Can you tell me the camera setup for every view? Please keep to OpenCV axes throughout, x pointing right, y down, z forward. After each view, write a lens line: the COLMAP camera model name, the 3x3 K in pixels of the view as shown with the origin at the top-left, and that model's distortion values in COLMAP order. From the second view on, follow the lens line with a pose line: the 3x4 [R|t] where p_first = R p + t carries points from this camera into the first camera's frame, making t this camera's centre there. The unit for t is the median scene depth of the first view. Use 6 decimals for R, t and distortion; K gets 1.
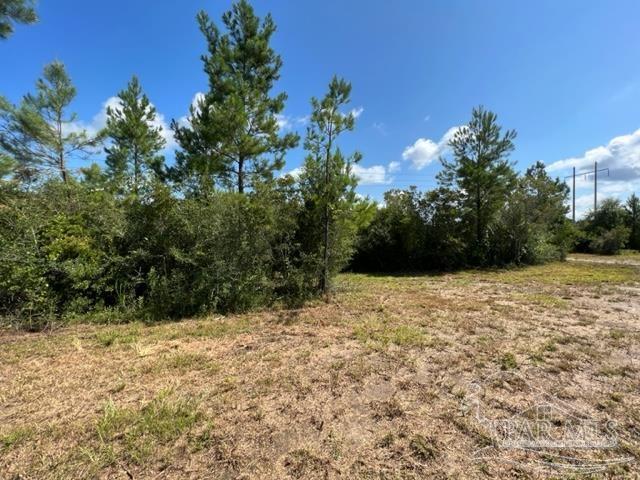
lens RADIAL K [[256.9, 0, 320.8], [0, 256.9, 241.2], [0, 0, 1]] dist [0.000352, -0.000127]
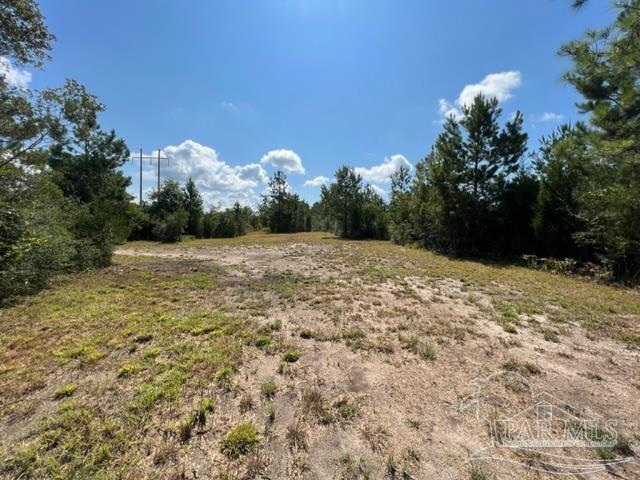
lens RADIAL K [[257.1, 0, 320.2], [0, 257.1, 237.2], [0, 0, 1]] dist [0.001240, 0.000079]
pose [[0.191450, -0.031129, 0.981009, 0.344514], [-0.022311, 0.999101, 0.036057, -0.004052], [-0.981249, -0.028790, 0.190583, 0.321340]]
